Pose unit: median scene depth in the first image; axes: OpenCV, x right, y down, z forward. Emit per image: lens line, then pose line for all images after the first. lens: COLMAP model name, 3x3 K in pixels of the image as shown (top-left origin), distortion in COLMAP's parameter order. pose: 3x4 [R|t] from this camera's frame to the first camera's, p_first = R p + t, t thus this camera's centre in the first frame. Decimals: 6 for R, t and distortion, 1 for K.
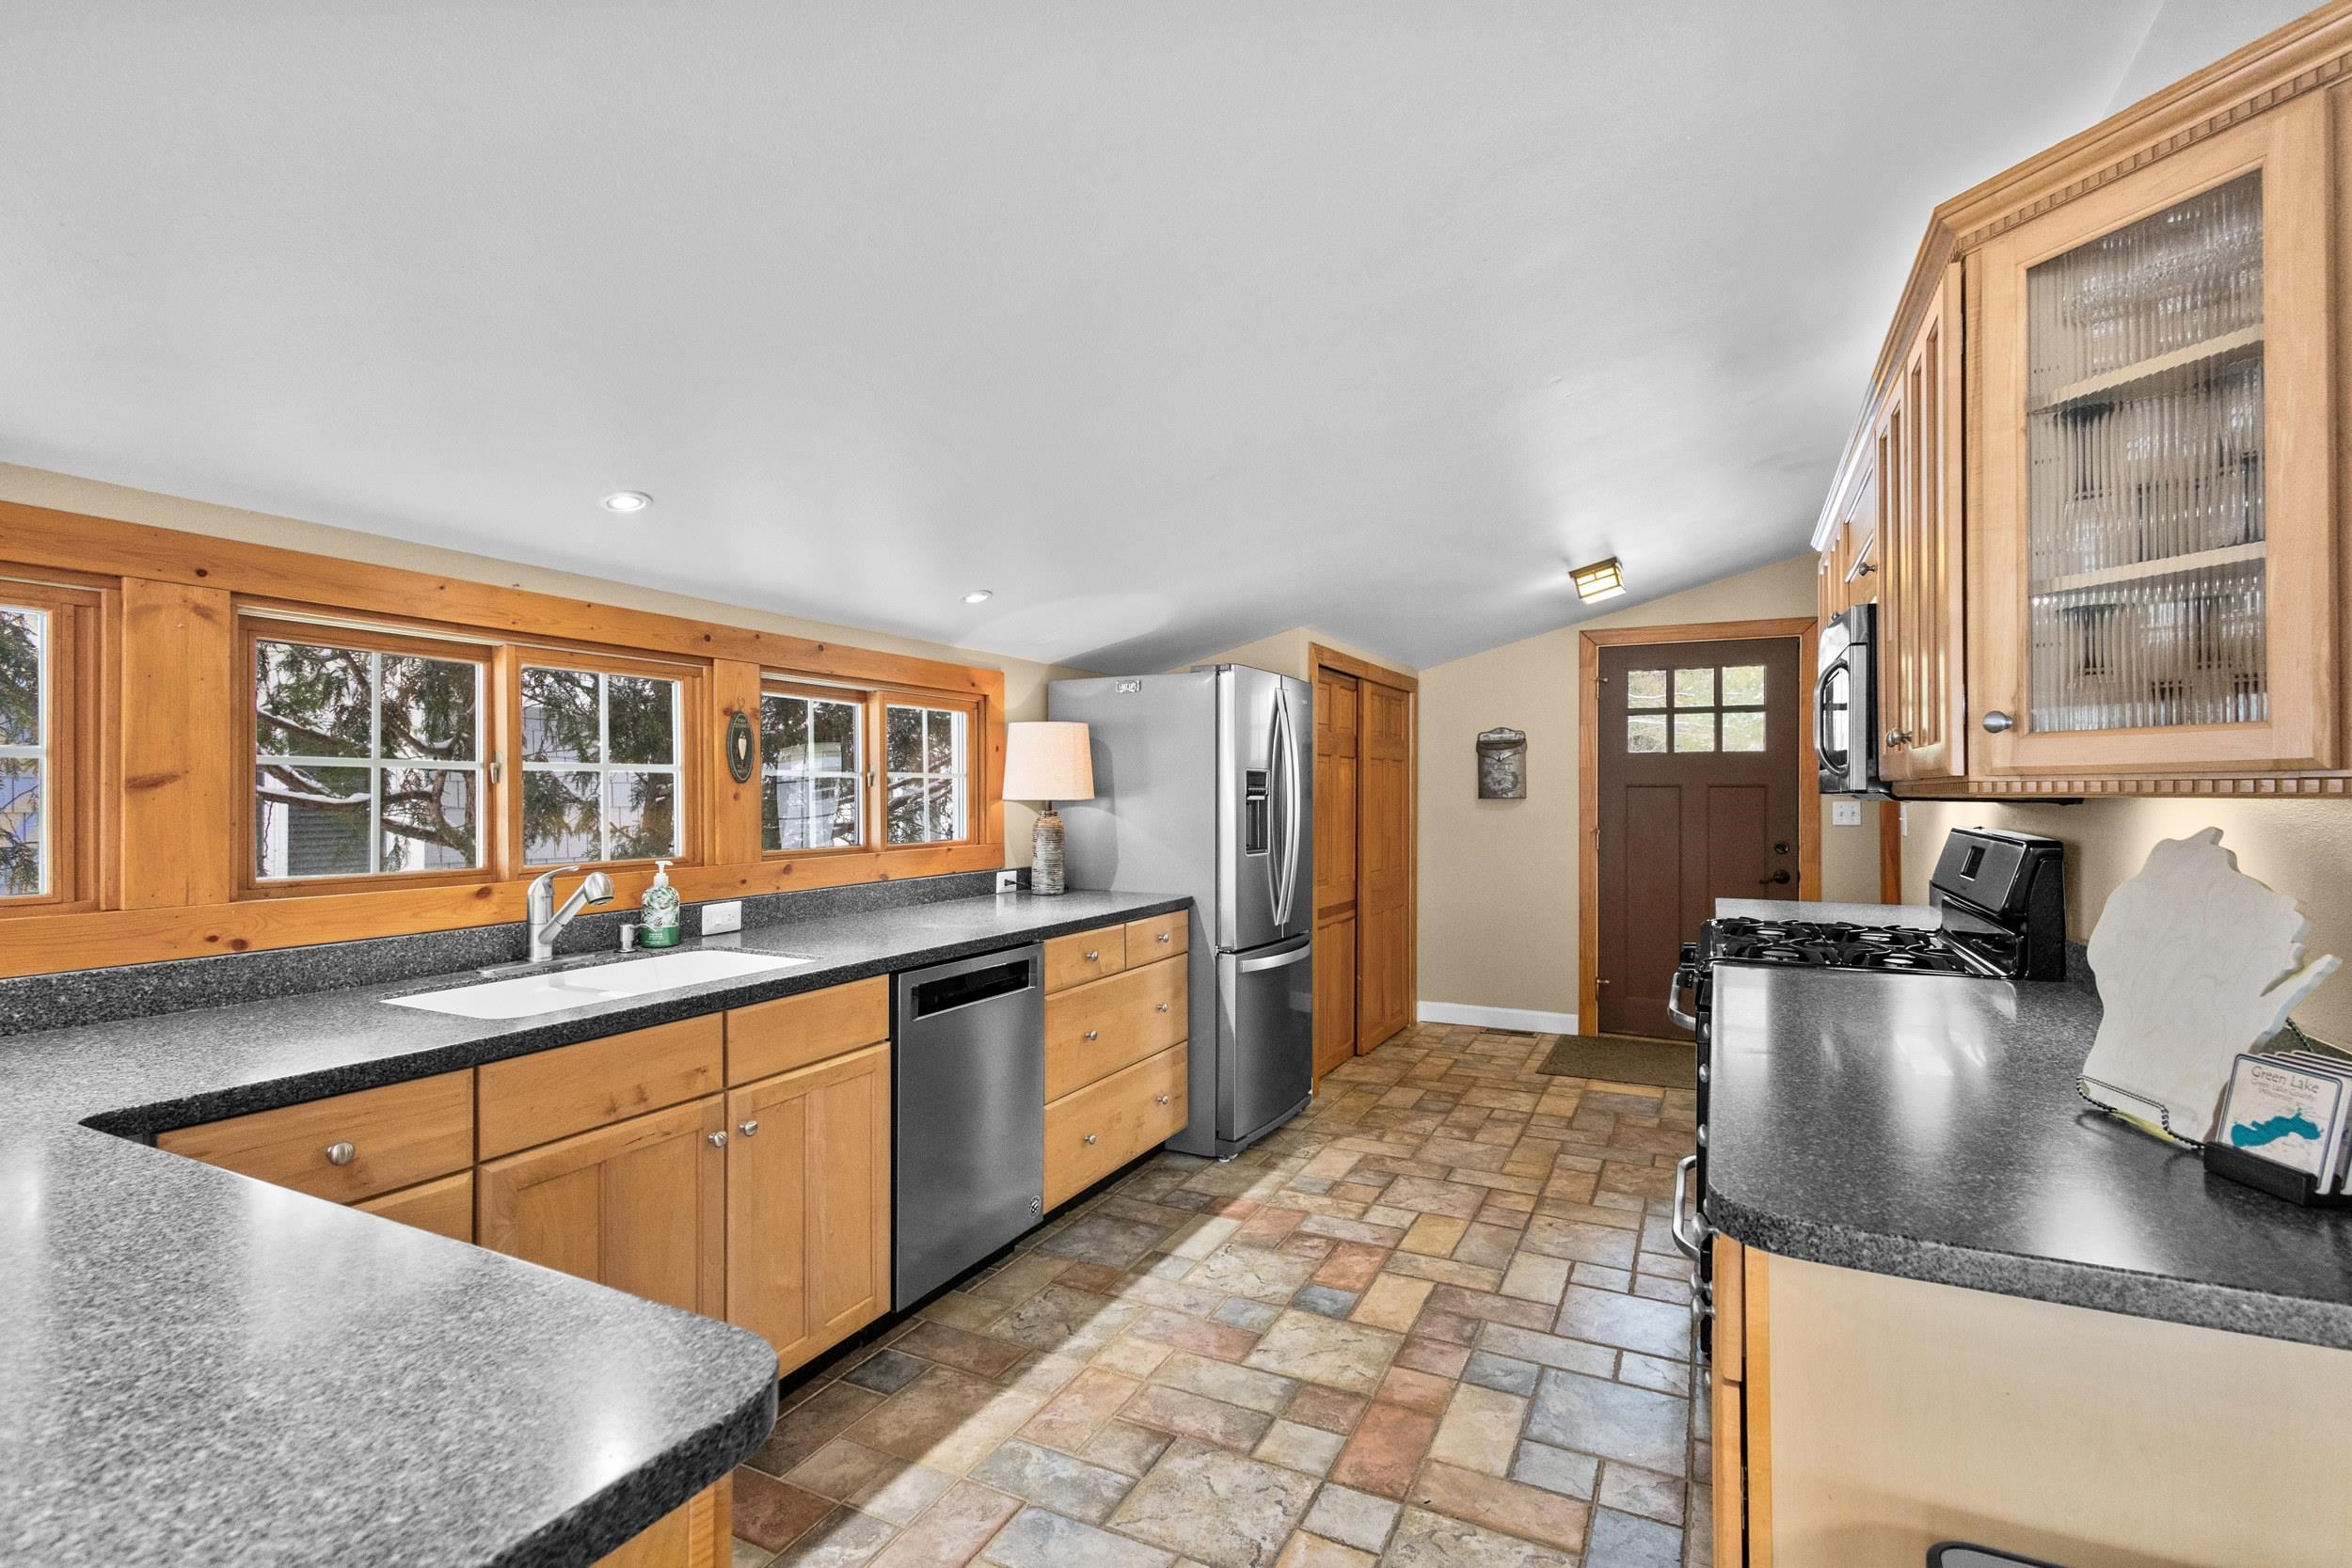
lens RADIAL K [[1096.9, 0, 1173.1], [0, 1096.9, 790.9], [0, 0, 1]] dist [0.004093, 0.000625]
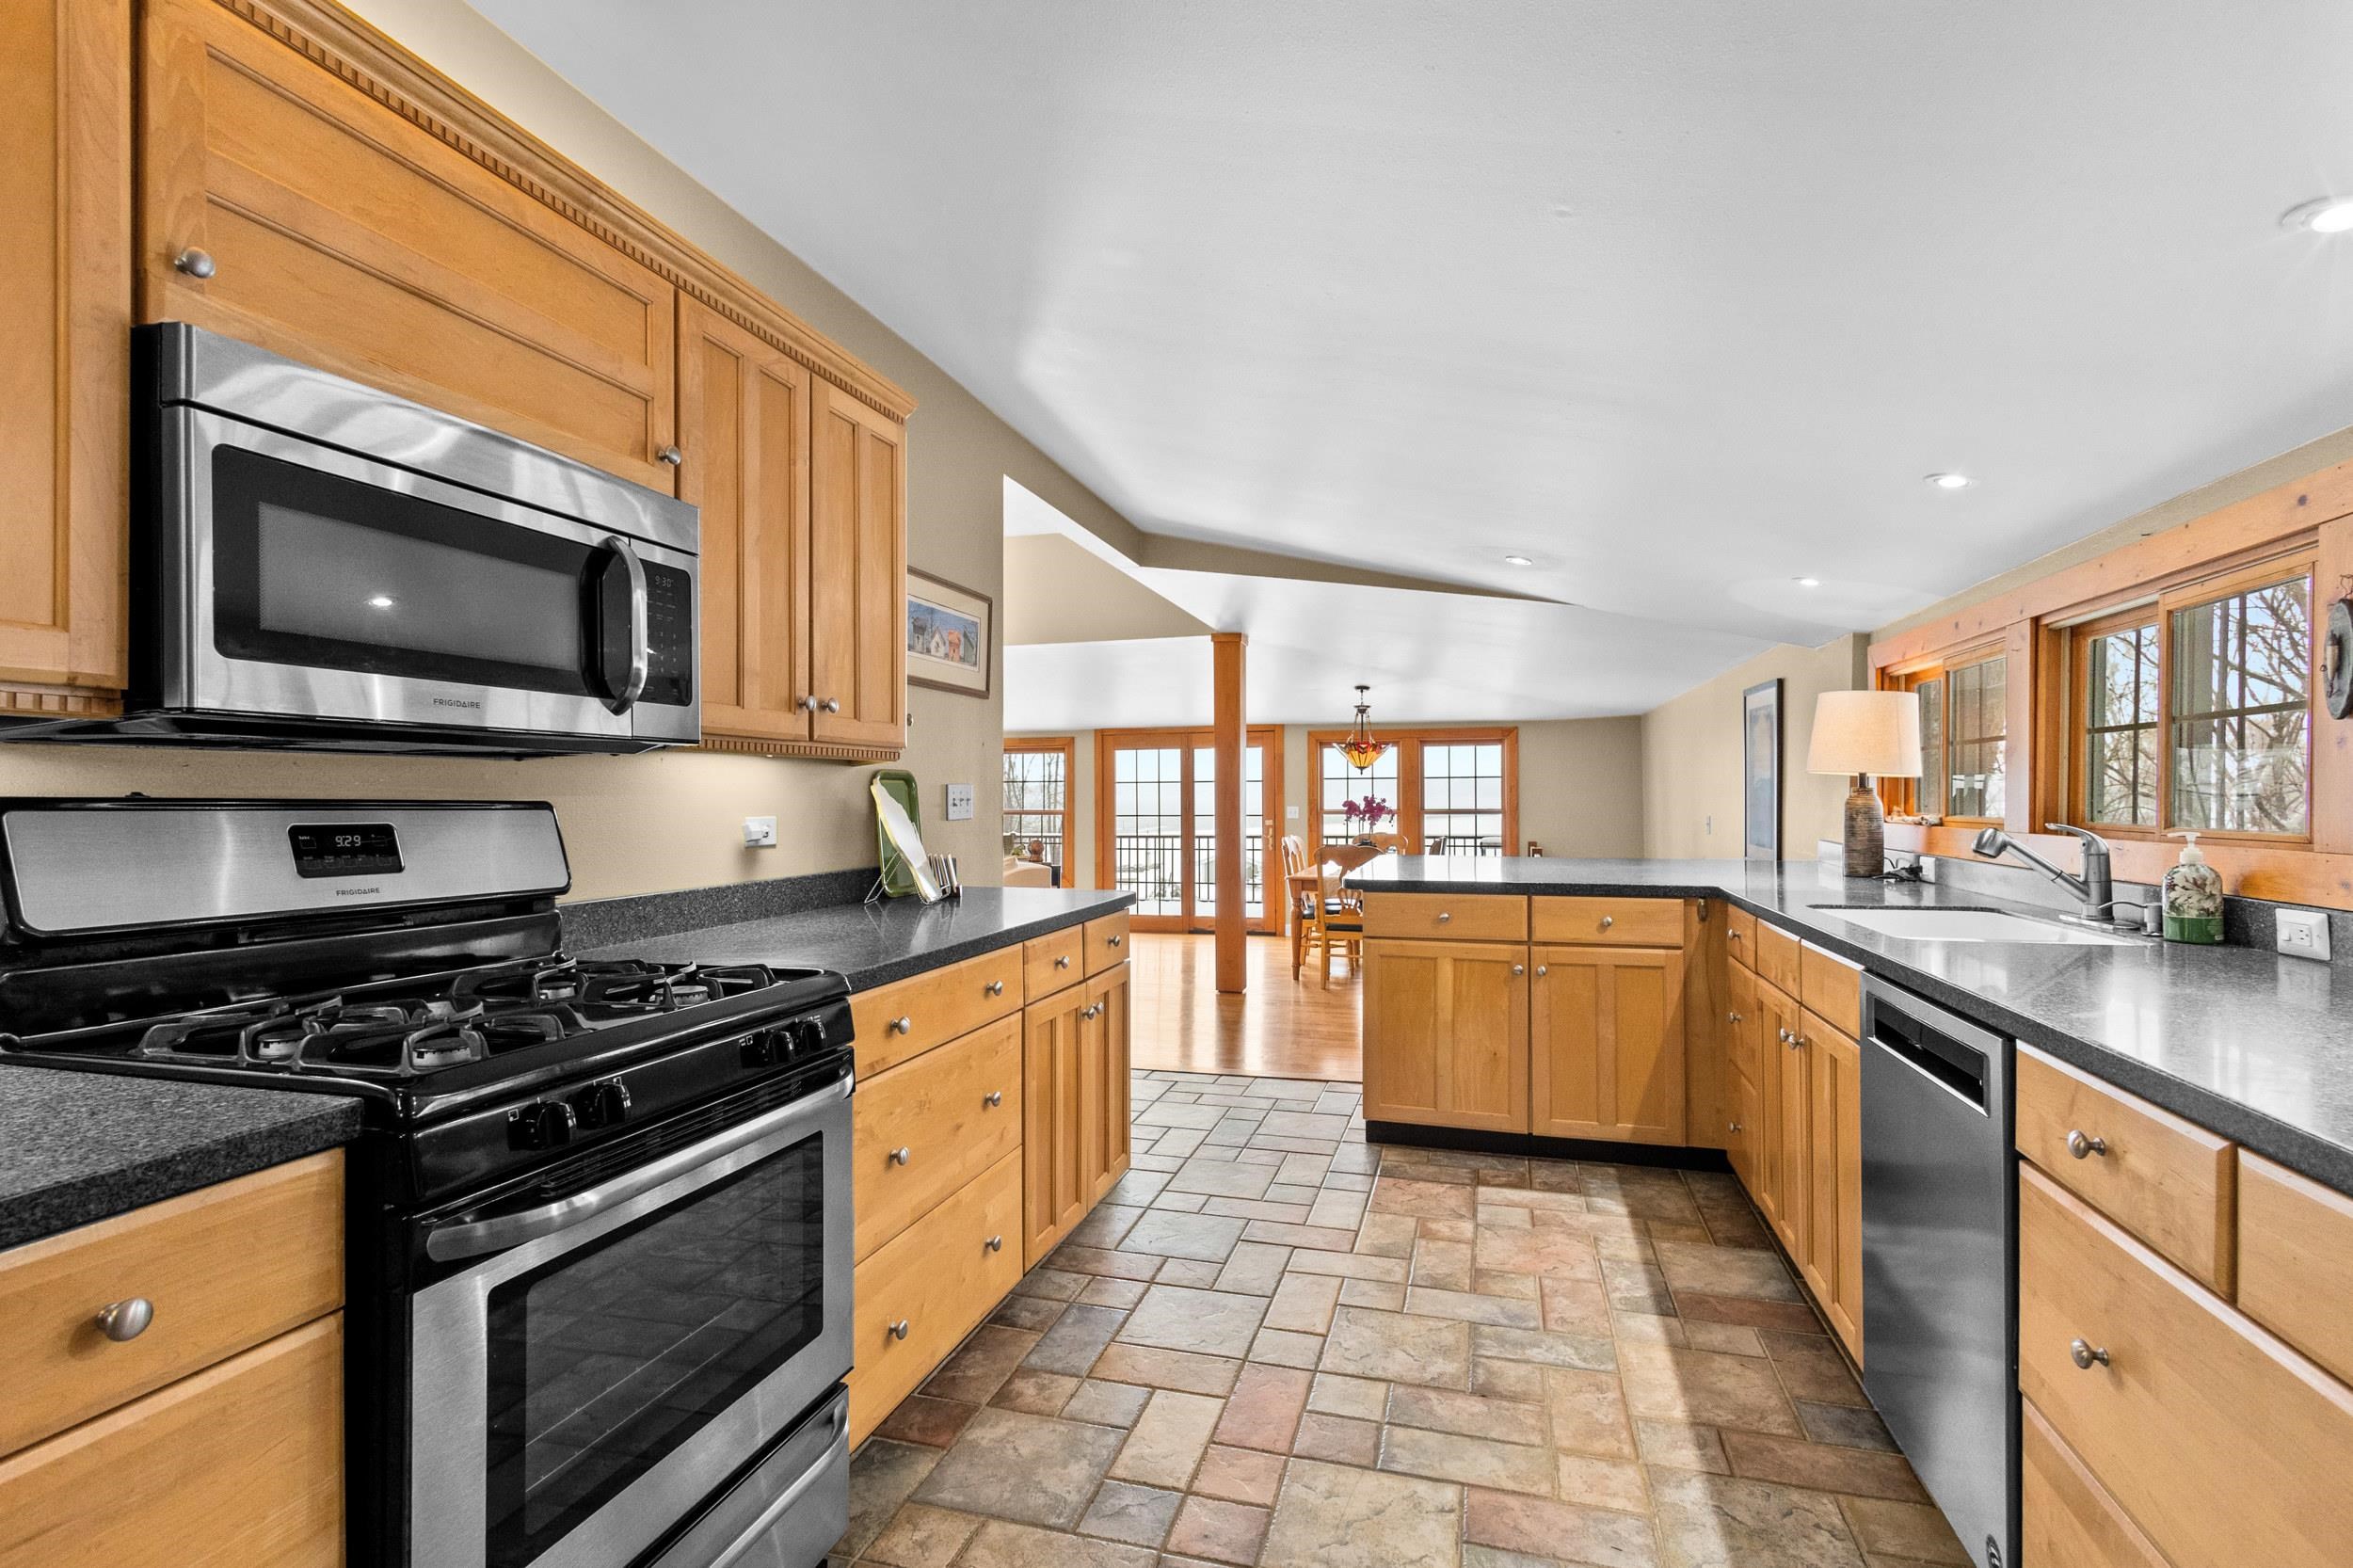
lens RADIAL K [[1097.4, 0, 1173.9], [0, 1097.4, 790.5], [0, 0, 1]] dist [0.004093, 0.000625]
pose [[-0.982951, 0.004821, -0.183804, 0.253138], [0.004268, 0.999985, 0.003404, 0.018939], [0.183818, 0.002562, -0.982957, 1.087067]]
